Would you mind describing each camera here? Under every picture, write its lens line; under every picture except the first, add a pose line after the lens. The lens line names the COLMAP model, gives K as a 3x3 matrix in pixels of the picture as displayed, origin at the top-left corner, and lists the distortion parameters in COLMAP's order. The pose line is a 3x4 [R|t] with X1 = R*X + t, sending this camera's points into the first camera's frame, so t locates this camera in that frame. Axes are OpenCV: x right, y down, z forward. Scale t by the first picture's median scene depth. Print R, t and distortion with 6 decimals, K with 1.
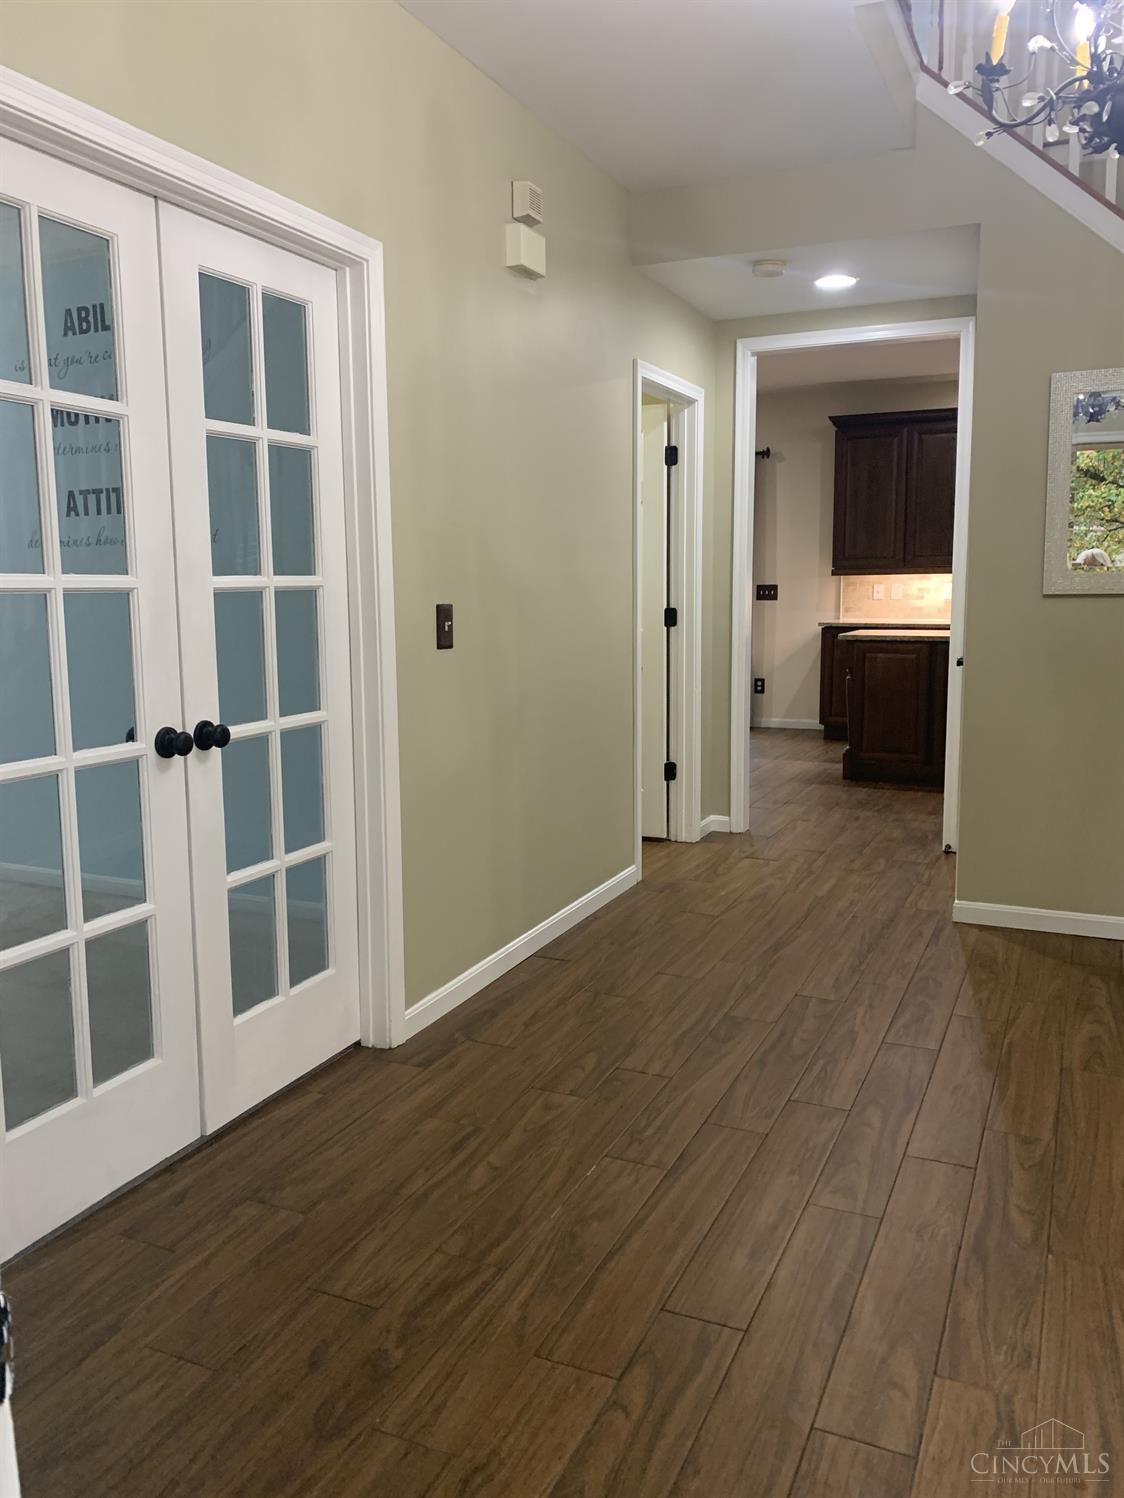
lens RADIAL K [[1154.7, 0, 563.0], [0, 1154.7, 742.9], [0, 0, 1]] dist [0.020465, -0.033937]
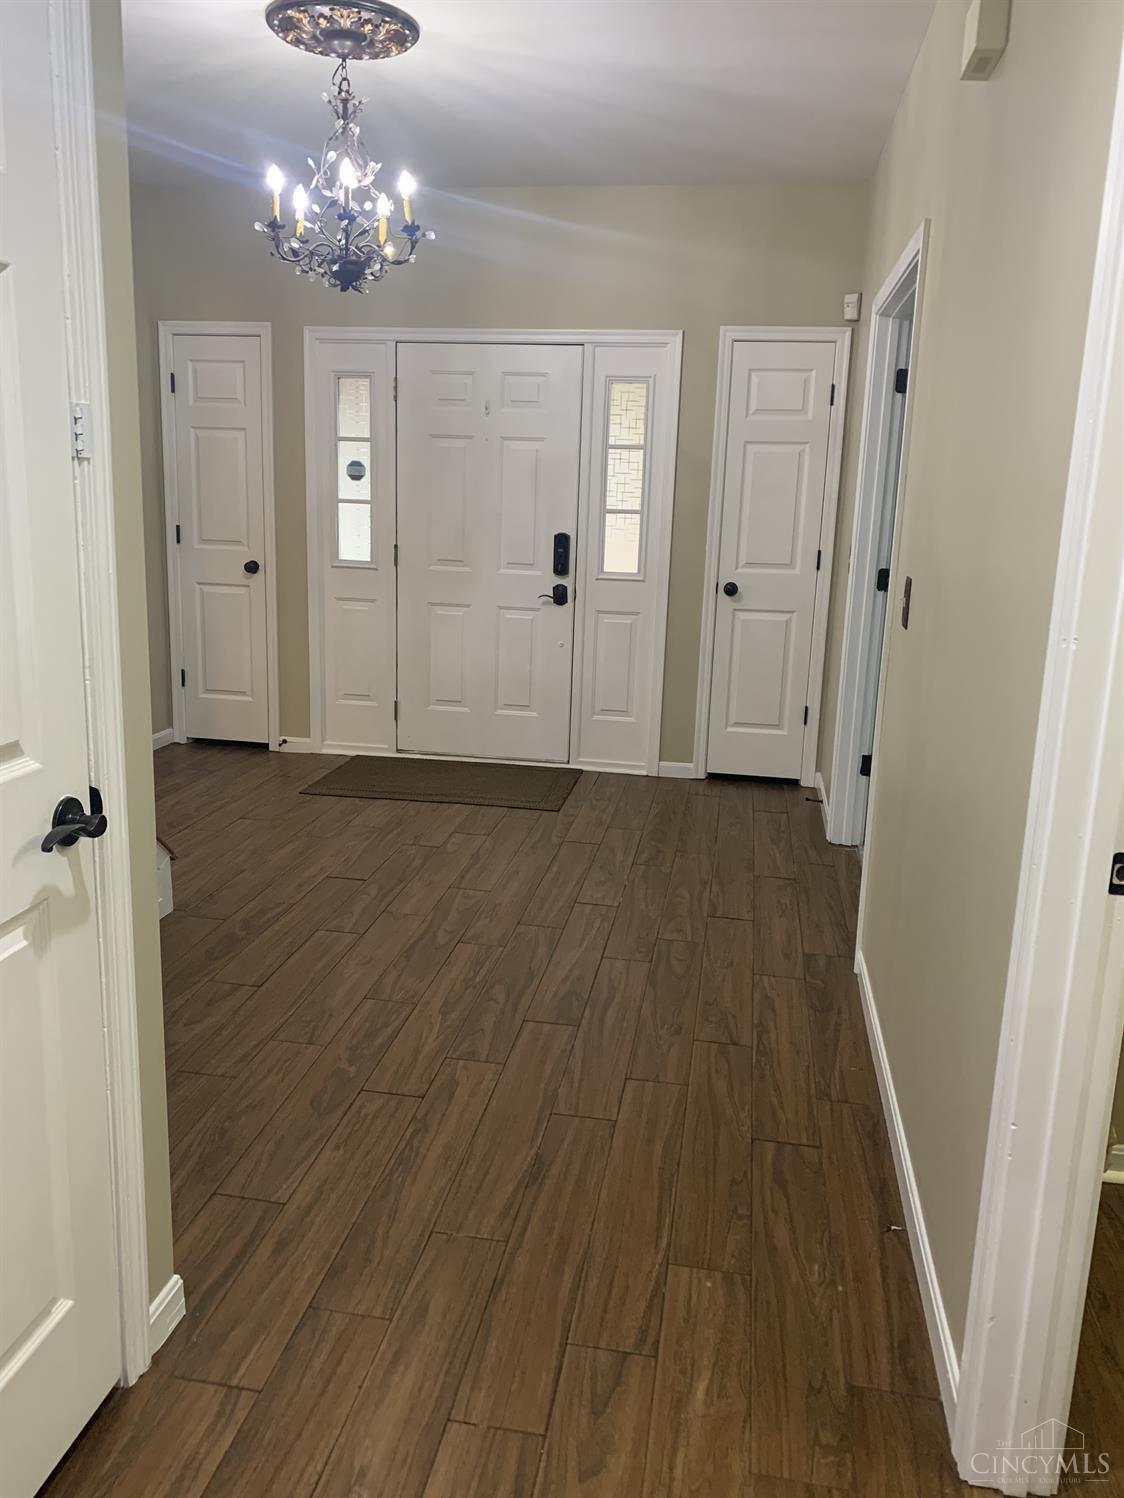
lens RADIAL K [[1154.7, 0, 560.6], [0, 1154.7, 747.5], [0, 0, 1]] dist [0.020465, -0.033937]
pose [[-0.964670, 0.031736, -0.261544, 0.444265], [-0.064410, 0.934187, 0.350923, -0.331083], [0.255468, 0.355371, -0.899137, 2.003973]]
